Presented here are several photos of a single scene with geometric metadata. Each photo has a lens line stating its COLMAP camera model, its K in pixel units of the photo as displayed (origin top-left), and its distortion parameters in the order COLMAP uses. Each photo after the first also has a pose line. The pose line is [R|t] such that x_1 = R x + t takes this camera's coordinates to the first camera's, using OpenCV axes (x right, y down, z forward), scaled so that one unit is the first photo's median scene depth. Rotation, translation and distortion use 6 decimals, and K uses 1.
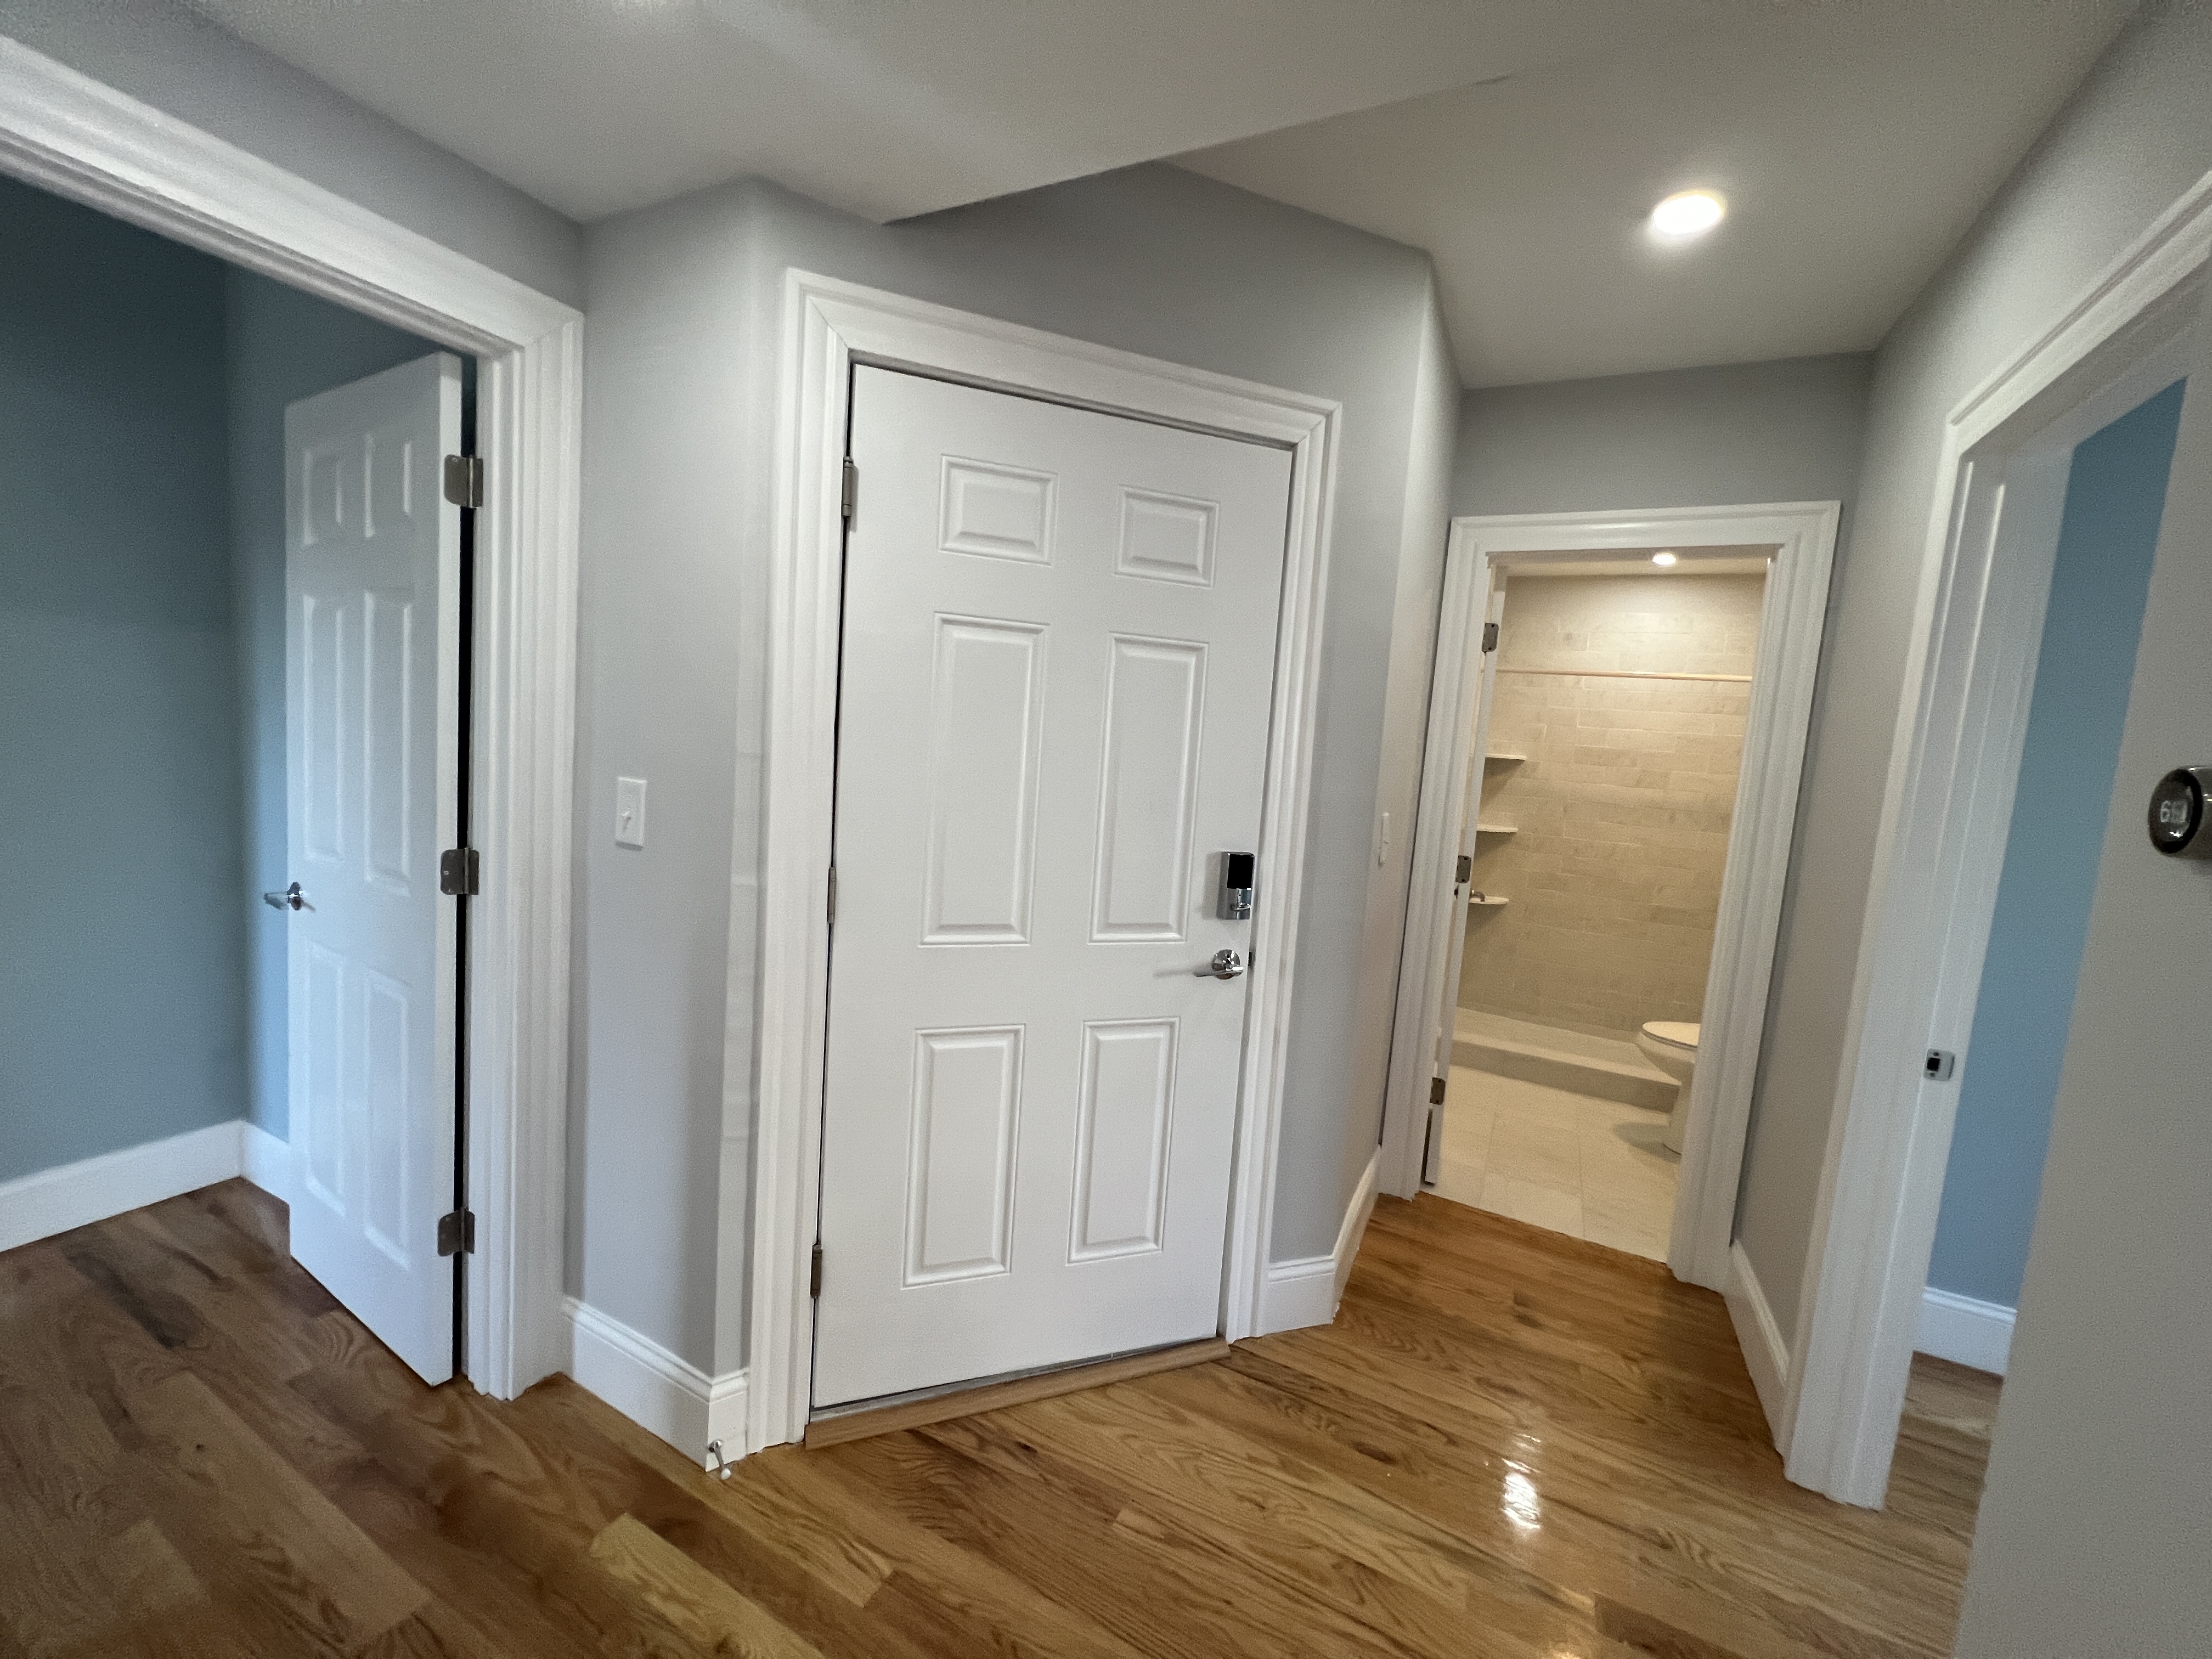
lens RADIAL K [[886.4, 0, 1102.0], [0, 886.4, 827.3], [0, 0, 1]] dist [-0.002837, 0.000664]
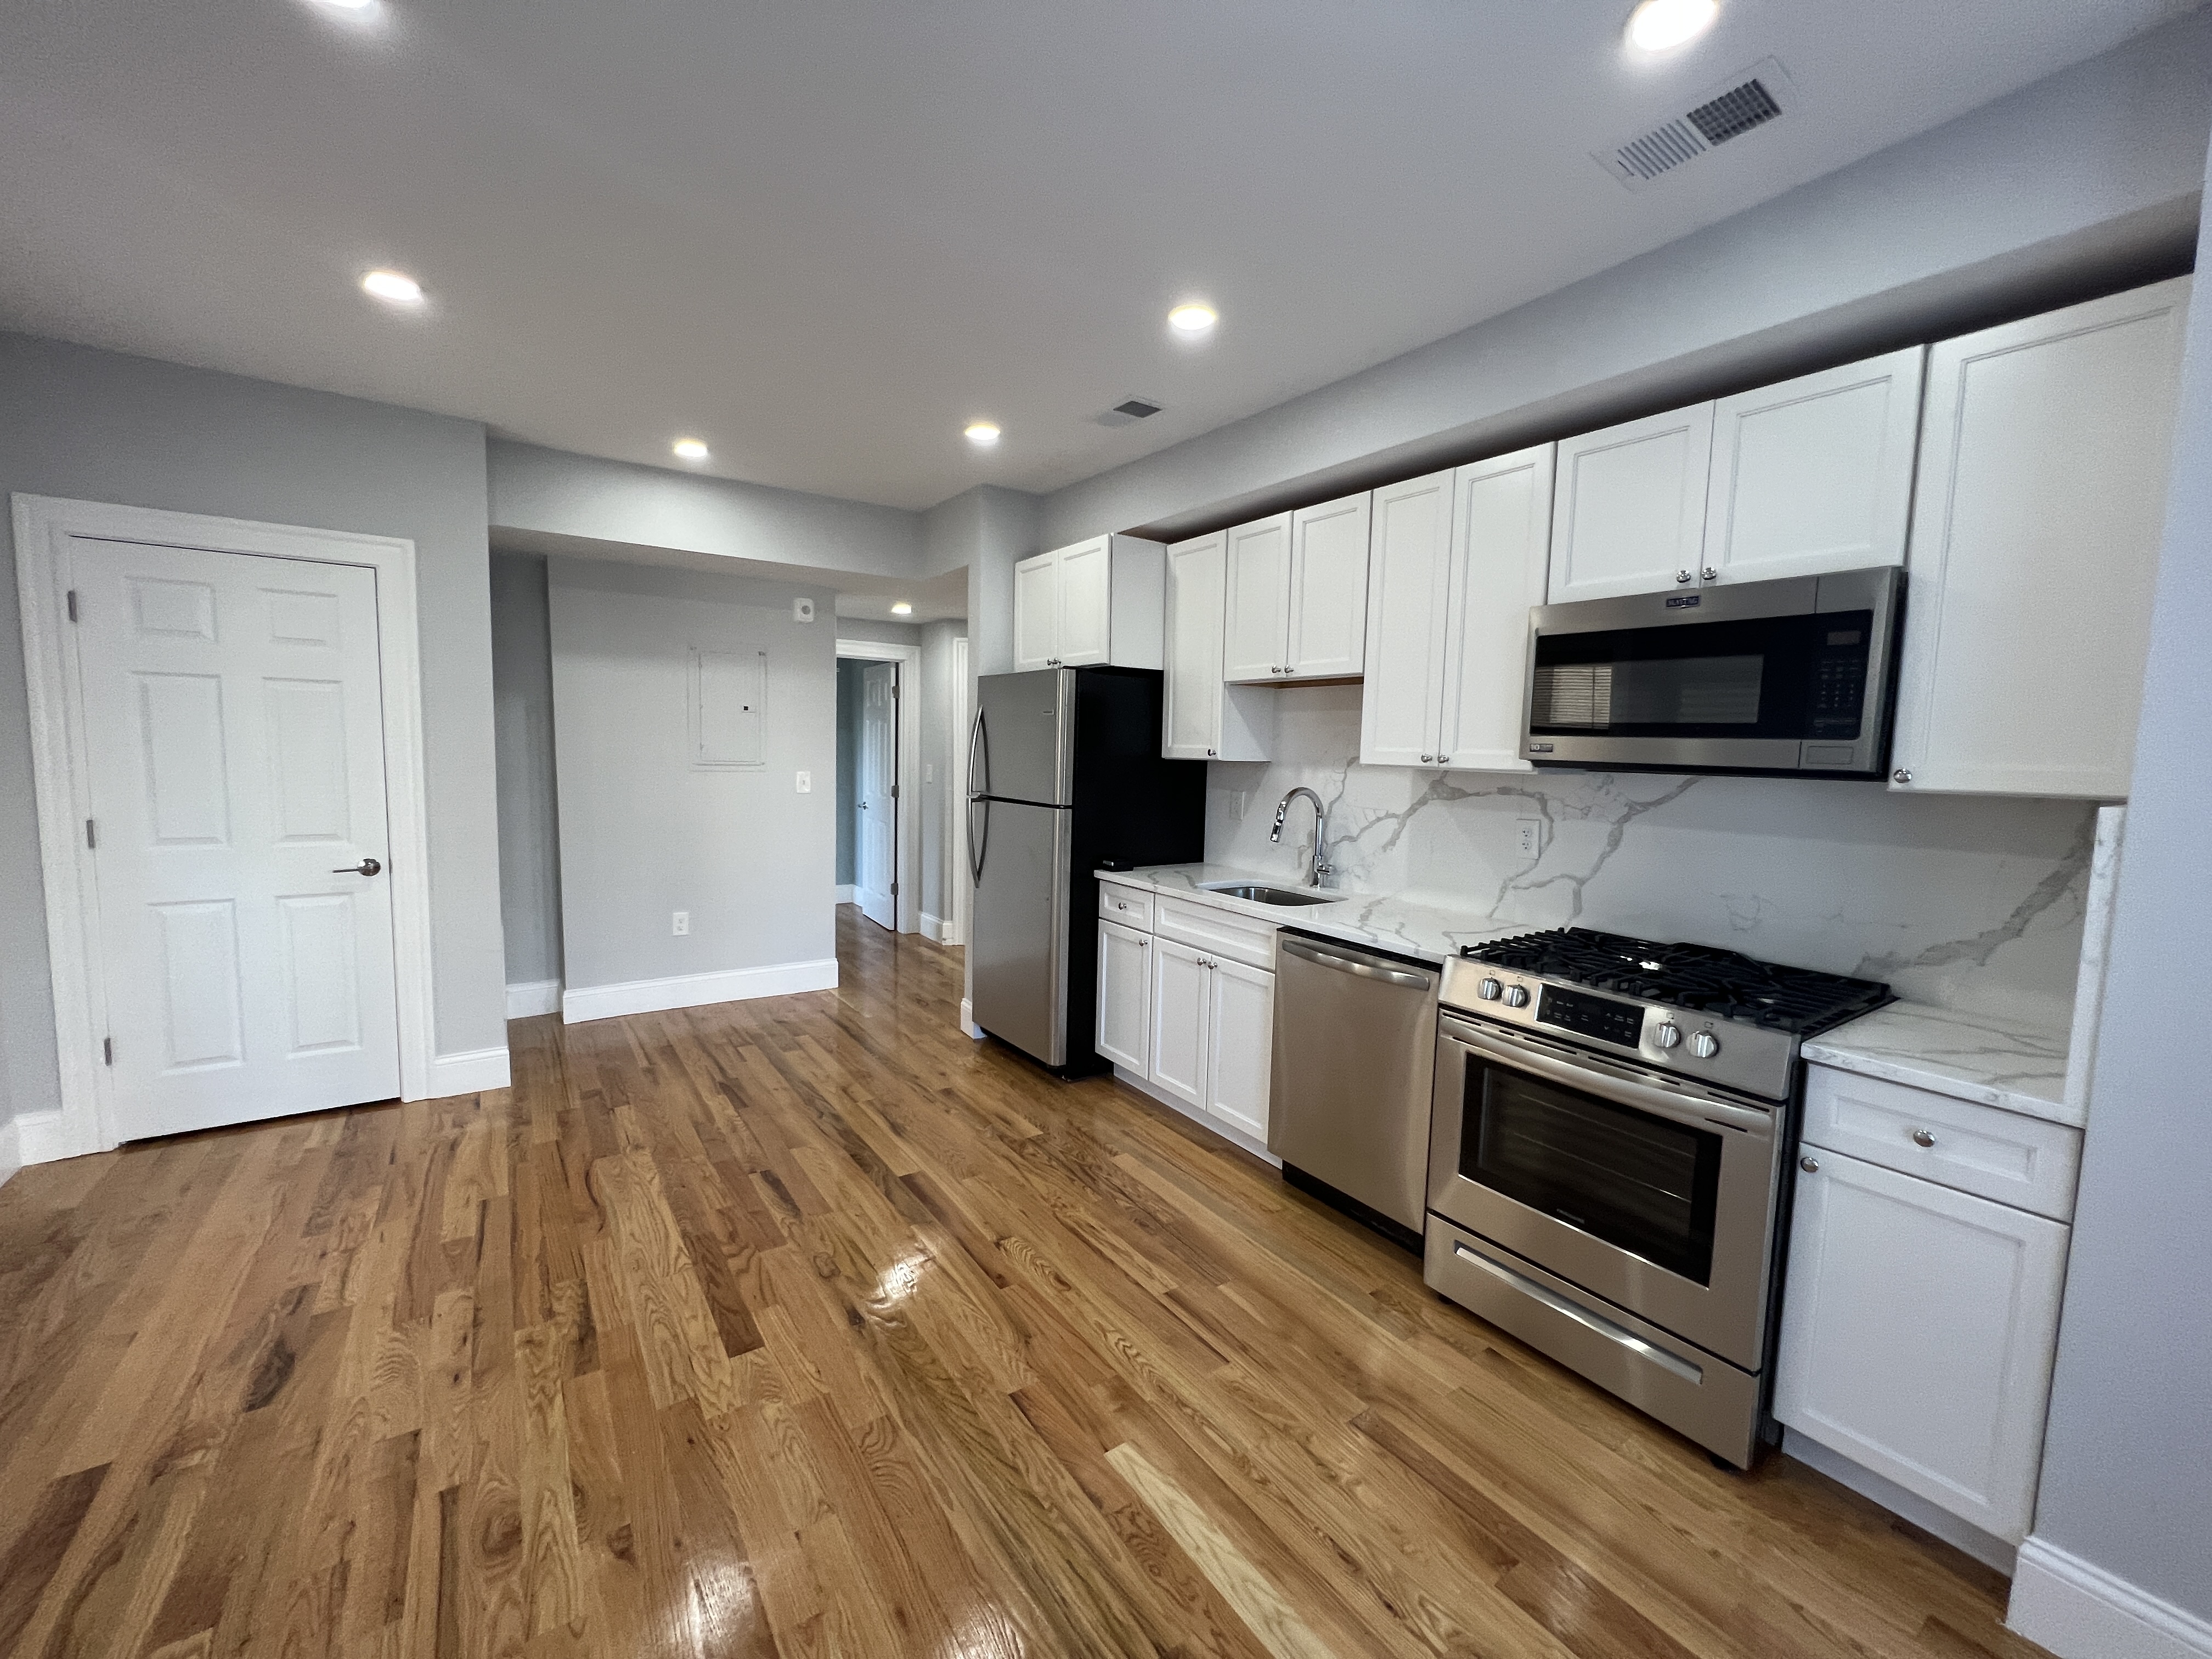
lens RADIAL K [[886.4, 0, 1102.0], [0, 886.4, 827.3], [0, 0, 1]] dist [-0.002837, 0.000664]
pose [[0.878960, -0.013239, -0.476712, 1.842229], [-0.002243, 0.999489, -0.031894, 0.316267], [0.476890, 0.029103, 0.878481, -1.893894]]
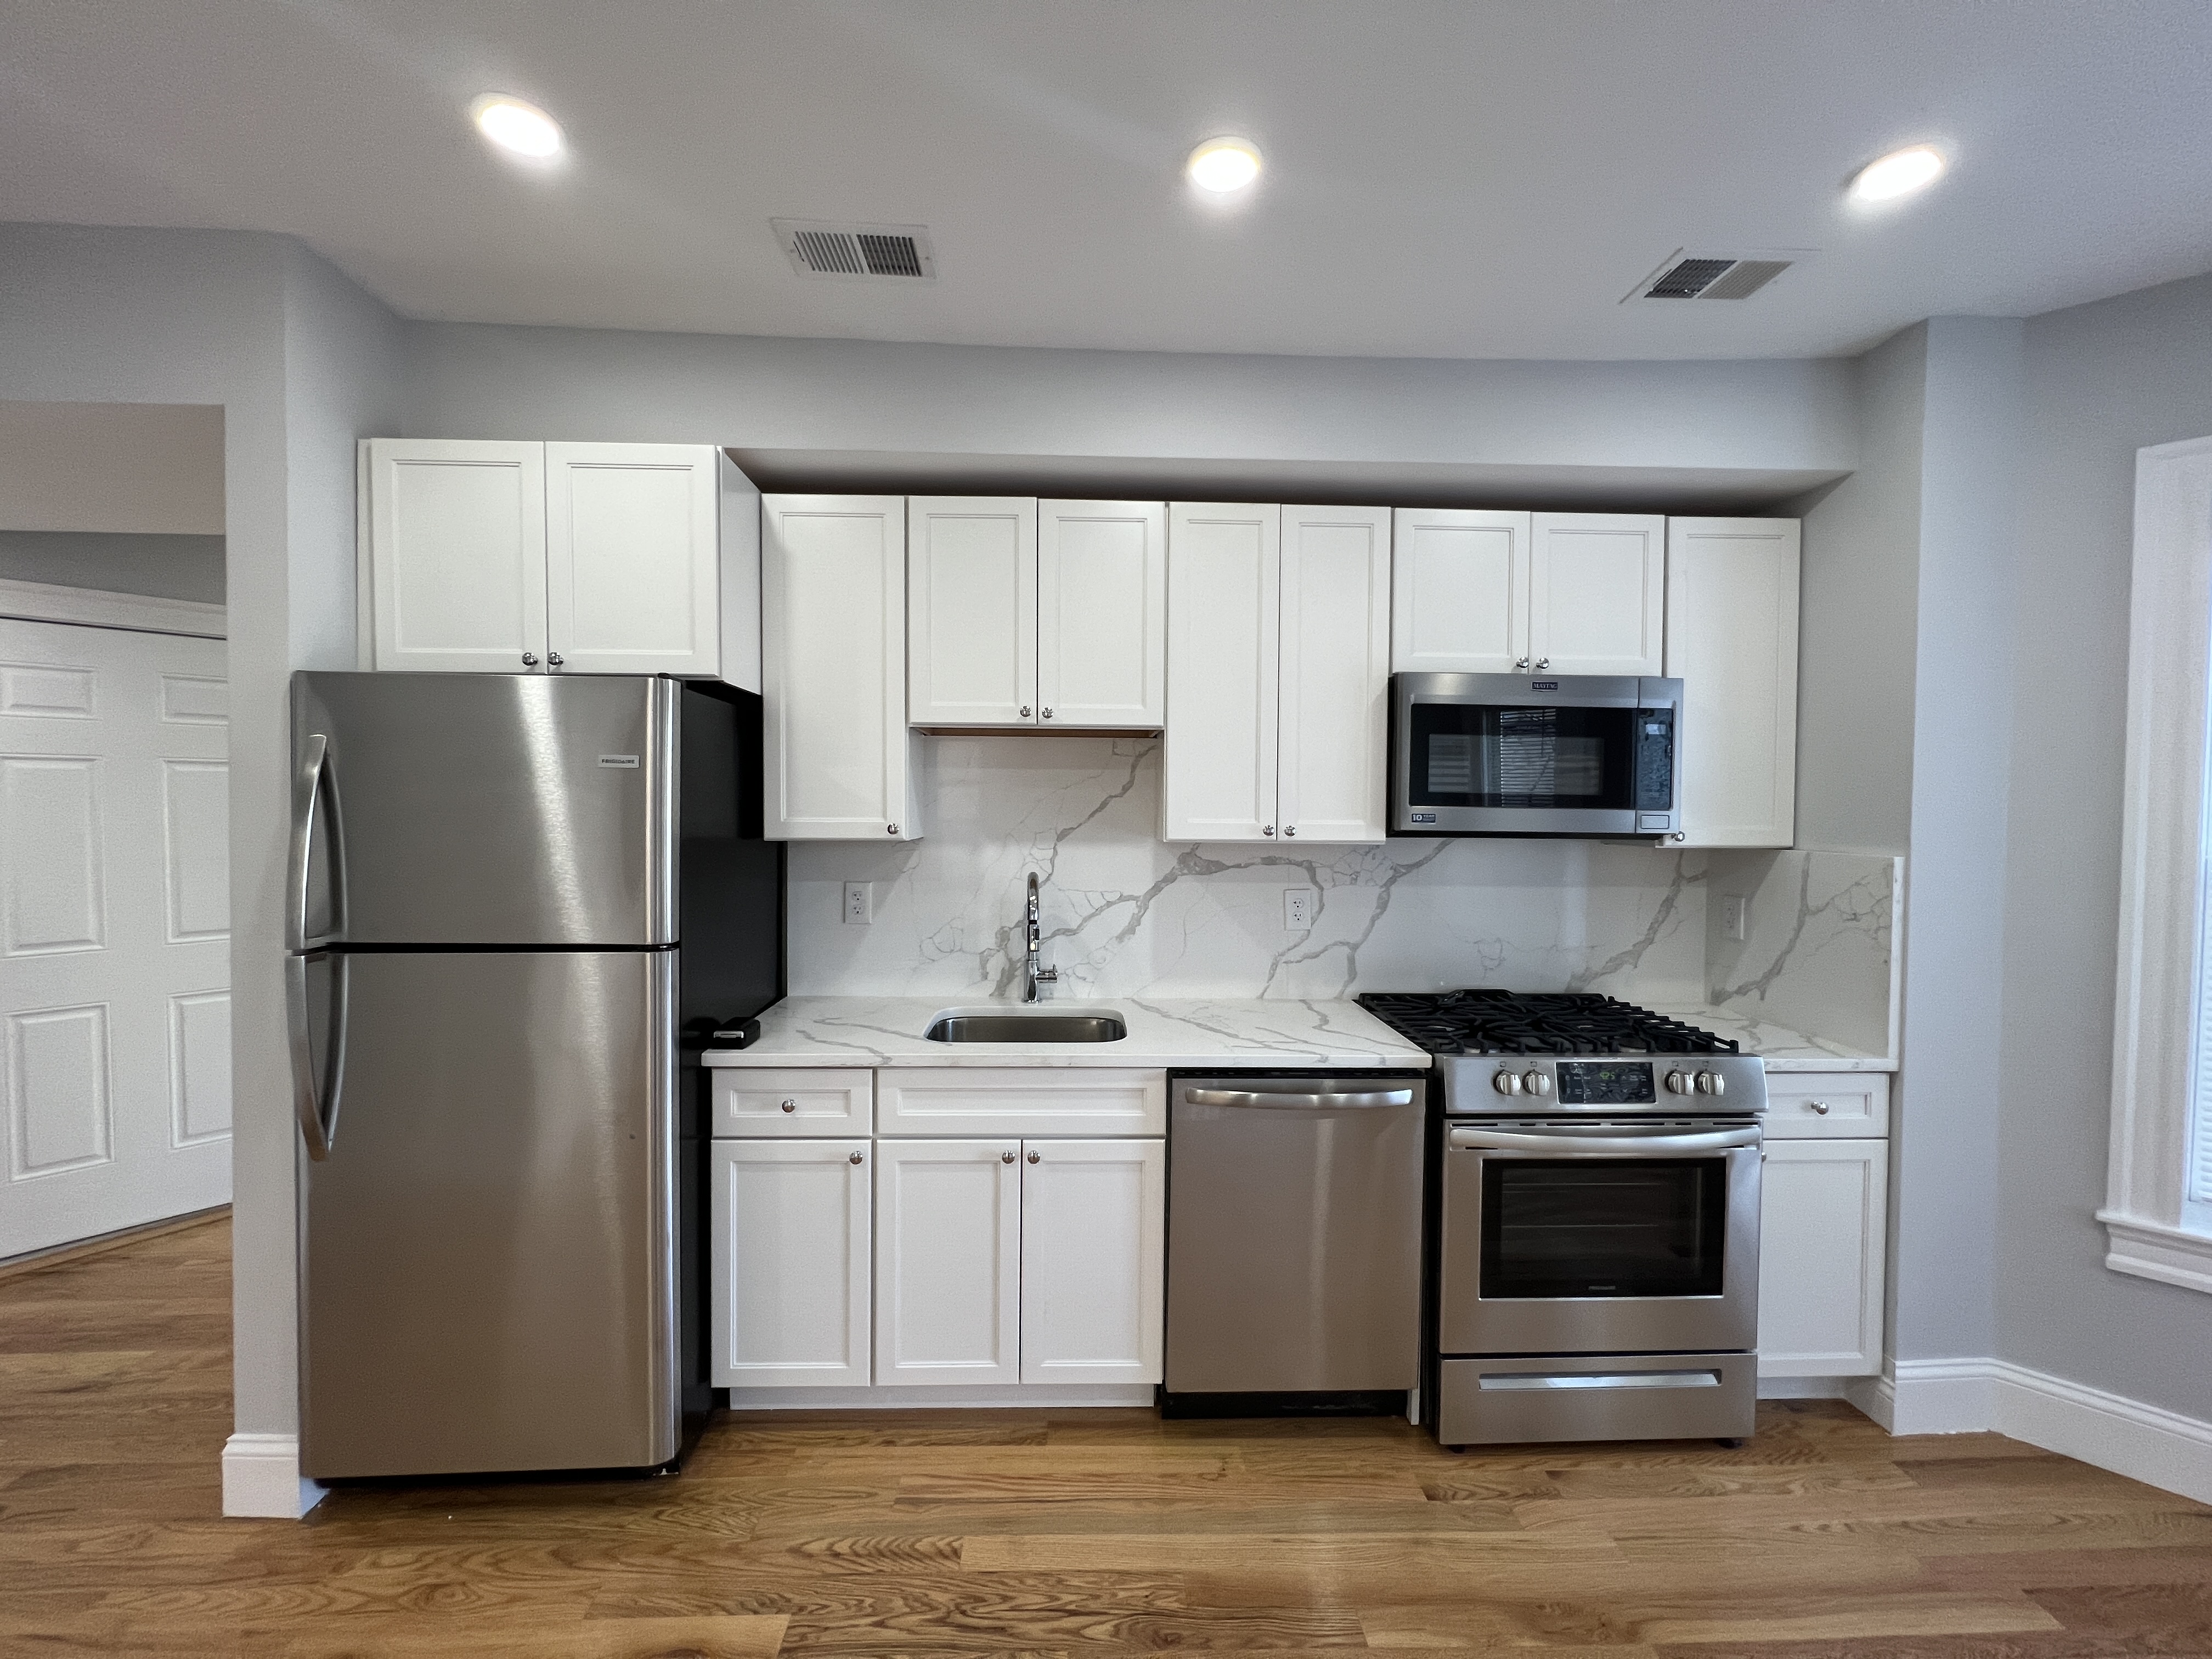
lens RADIAL K [[886.4, 0, 1102.0], [0, 886.4, 827.3], [0, 0, 1]] dist [-0.002837, 0.000664]
pose [[0.871756, -0.082963, 0.482866, 0.750694], [0.108047, 0.993849, -0.024308, 0.146358], [-0.477879, 0.073363, 0.875357, -1.318220]]
